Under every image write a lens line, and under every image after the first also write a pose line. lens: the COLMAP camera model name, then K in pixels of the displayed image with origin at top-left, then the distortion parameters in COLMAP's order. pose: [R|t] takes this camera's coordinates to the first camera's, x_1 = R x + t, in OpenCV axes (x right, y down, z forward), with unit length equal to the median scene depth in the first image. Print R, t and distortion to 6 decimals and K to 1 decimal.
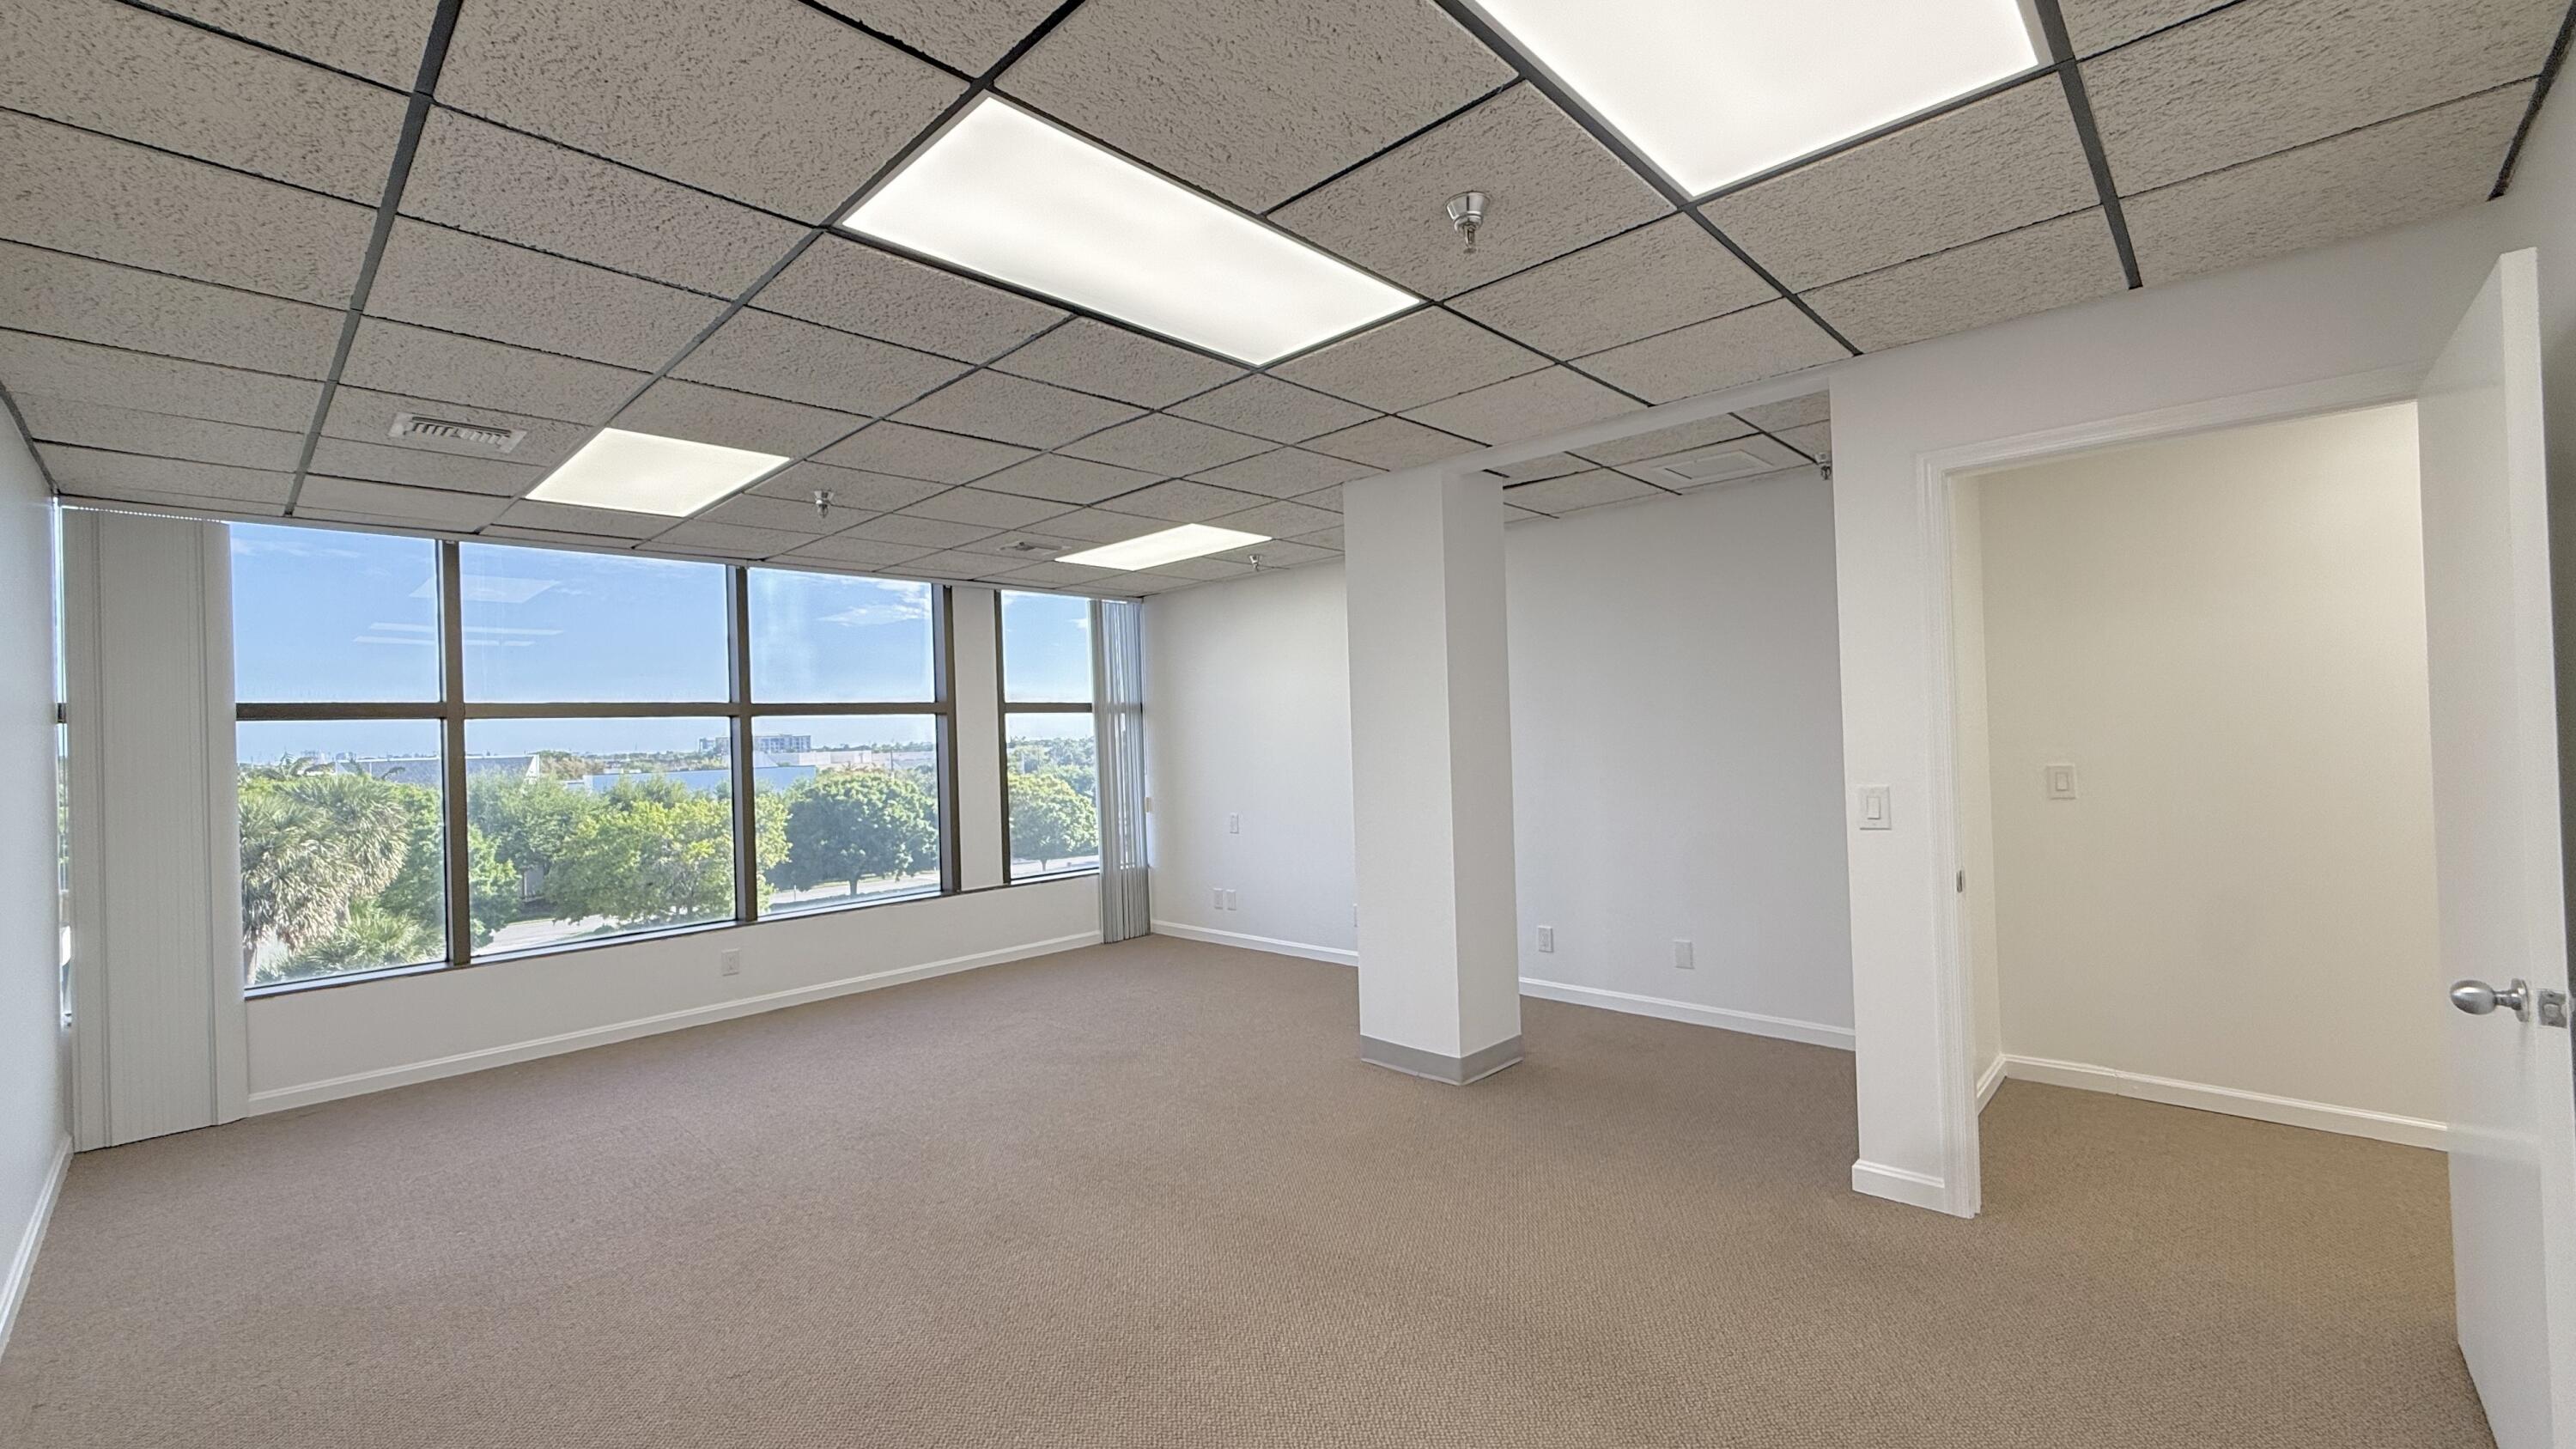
lens RADIAL K [[1028.4, 0, 1280.8], [0, 1028.4, 724.7], [0, 0, 1]] dist [-0.000209, 0.000223]
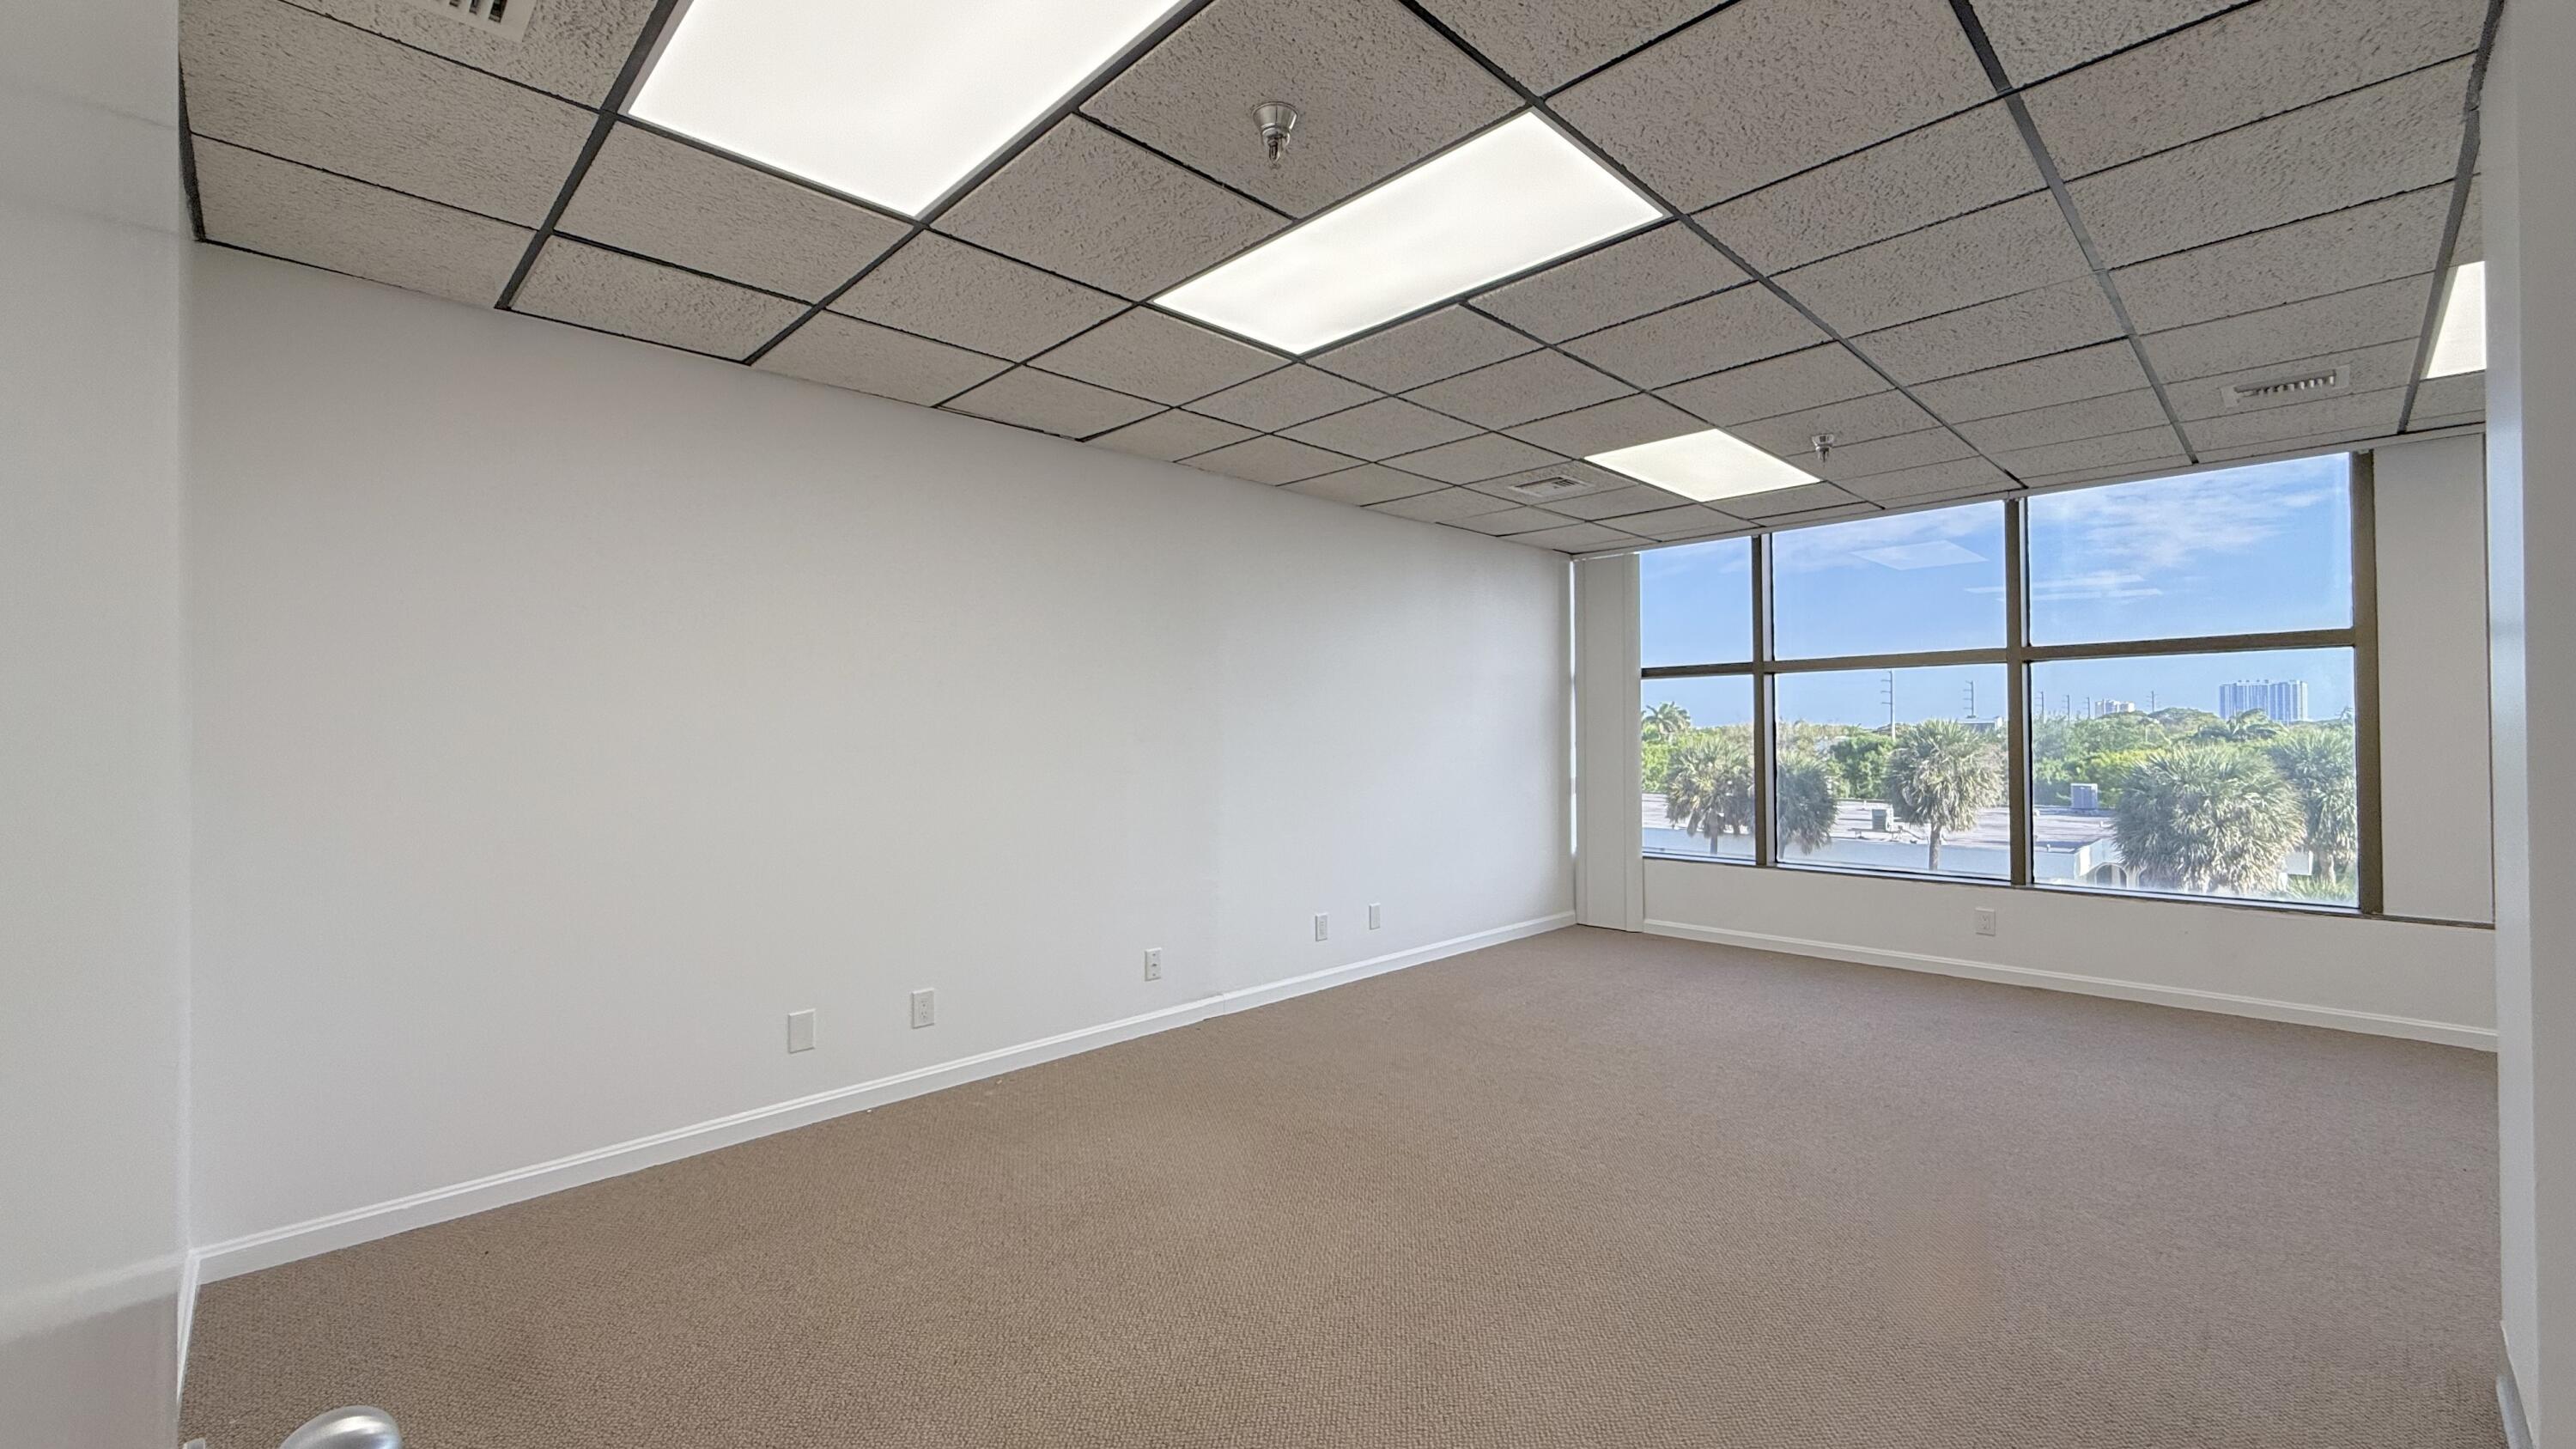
lens RADIAL K [[1027.9, 0, 1281.1], [0, 1027.9, 724.4], [0, 0, 1]] dist [0.000510, 0.000045]
pose [[-0.031172, 0.024005, -0.999226, 0.639991], [0.019270, 0.999540, 0.023411, 0.020551], [0.999328, -0.018526, -0.031620, 0.569449]]
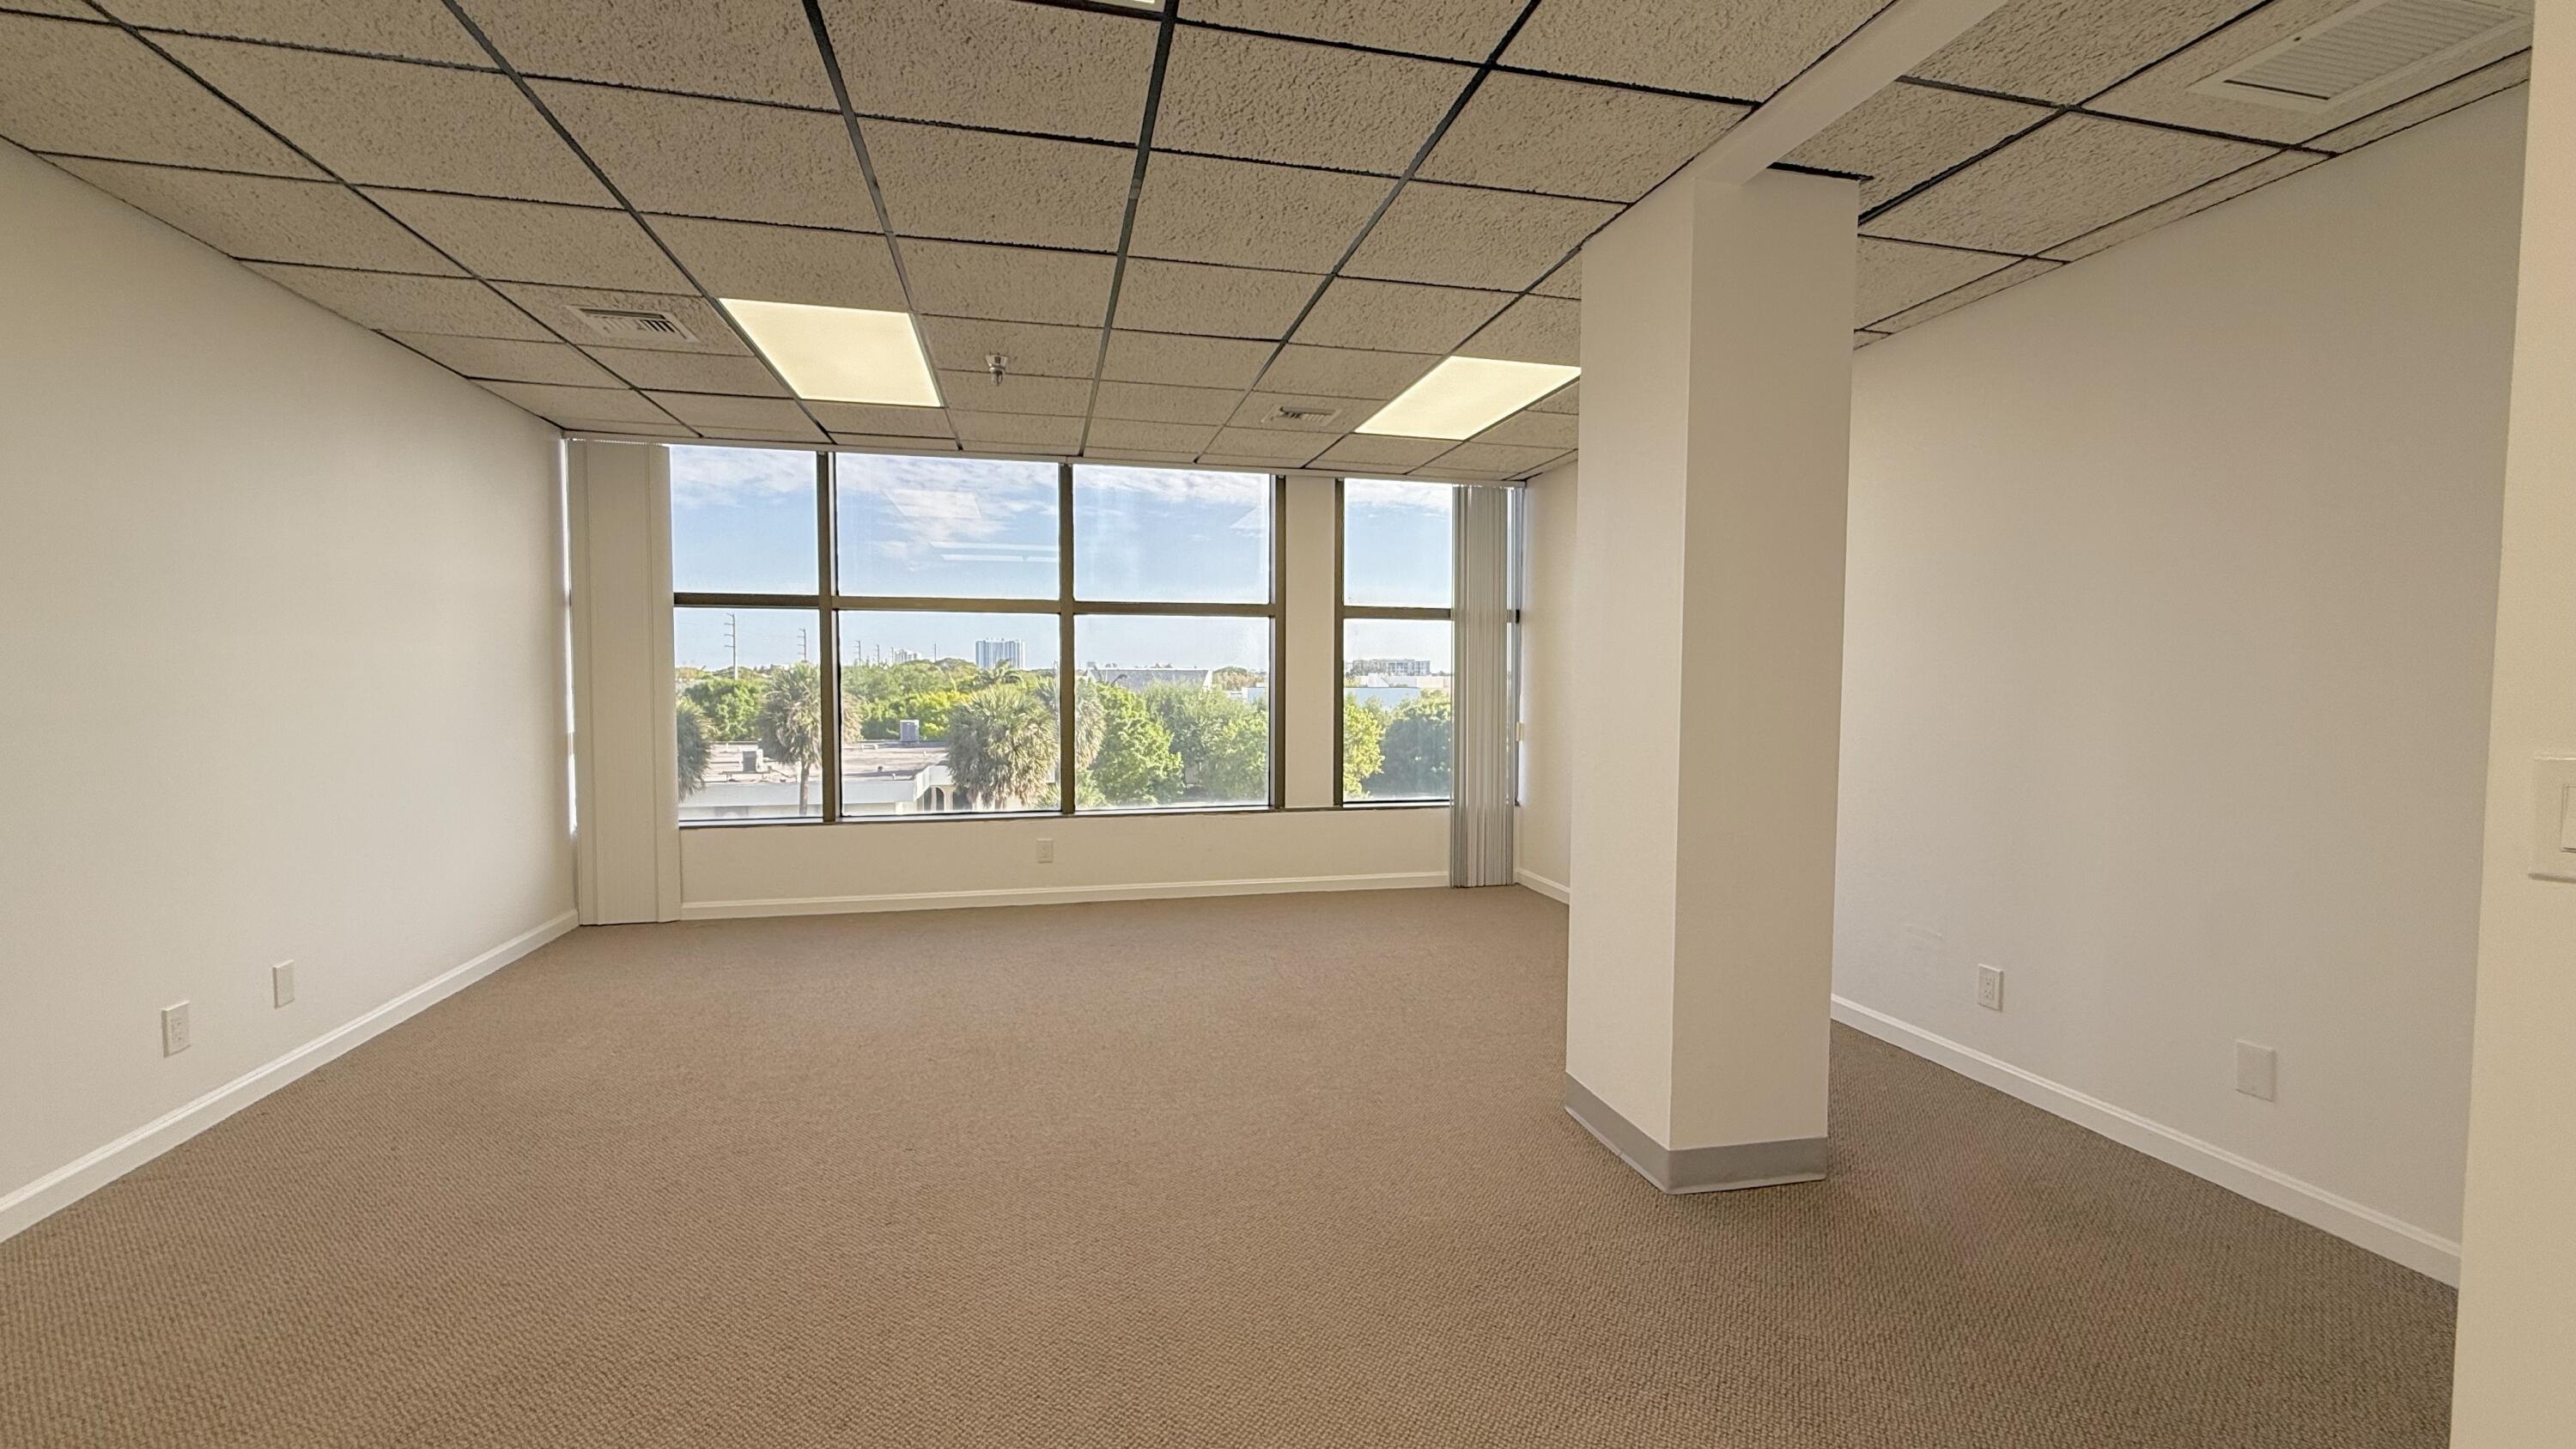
lens RADIAL K [[1027.9, 0, 1281.1], [0, 1027.9, 724.4], [0, 0, 1]] dist [0.000510, 0.000045]
pose [[0.839295, 0.063051, -0.540008, 0.323186], [-0.026595, 0.996825, 0.075054, 0.029278], [0.543026, -0.048631, 0.838307, 0.395236]]
